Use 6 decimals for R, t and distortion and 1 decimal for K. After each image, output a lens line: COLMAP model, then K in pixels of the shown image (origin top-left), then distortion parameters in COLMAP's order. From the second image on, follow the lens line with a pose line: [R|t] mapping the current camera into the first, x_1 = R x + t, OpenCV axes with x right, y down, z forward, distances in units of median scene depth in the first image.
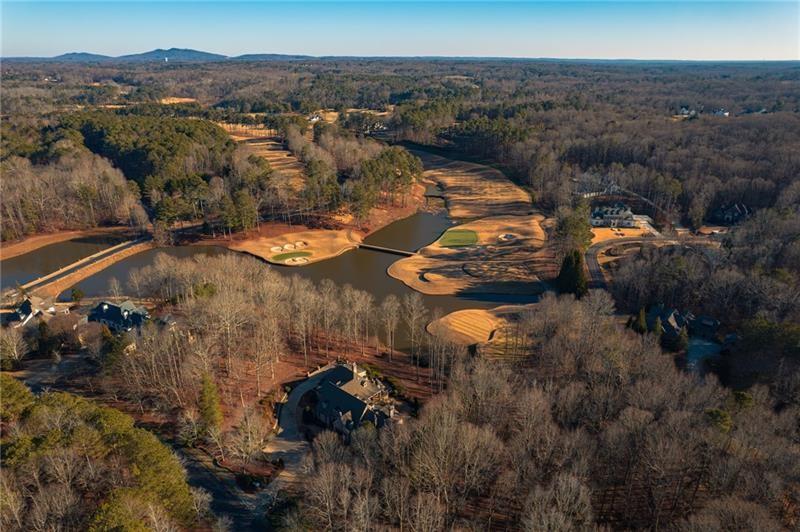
lens RADIAL K [[515.3, 0, 395.9], [0, 515.3, 270.3], [0, 0, 1]] dist [-0.069075, 0.062518]
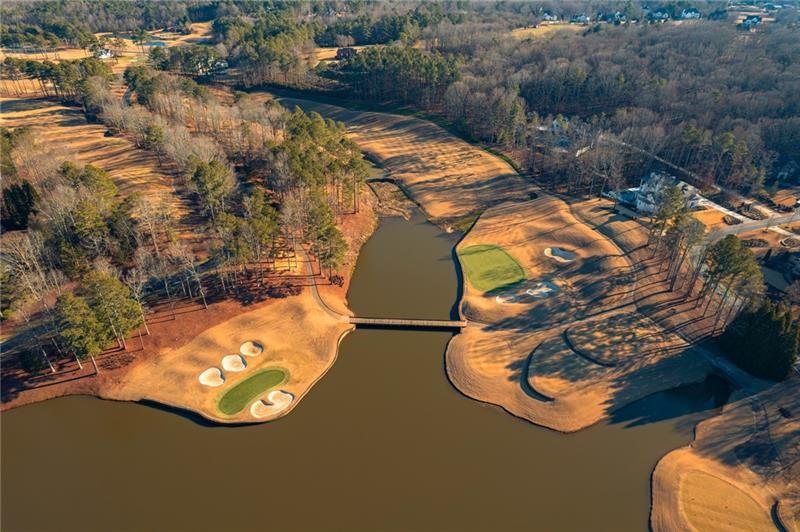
lens RADIAL K [[515.3, 0, 397.2], [0, 515.3, 268.7], [0, 0, 1]] dist [-0.069075, 0.062518]
pose [[0.916789, -0.210175, 0.339594, -0.187839], [0.152389, 0.970083, 0.188986, -0.186437], [-0.369155, -0.121510, 0.921390, 0.427387]]
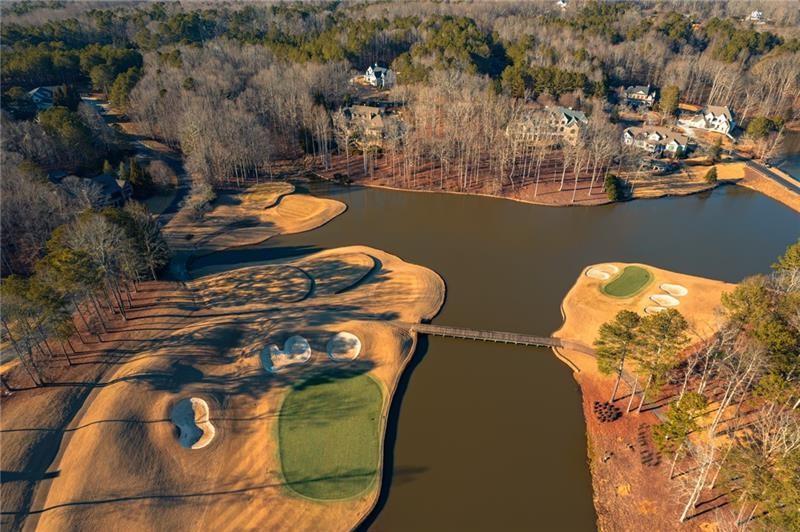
lens RADIAL K [[515.3, 0, 400.1], [0, 515.3, 274.6], [0, 0, 1]] dist [-0.069075, 0.062518]
pose [[-0.955858, 0.155619, -0.249235, 0.140799], [-0.116487, 0.578029, 0.807659, -0.381132], [0.269752, 0.801040, -0.534386, 1.046411]]
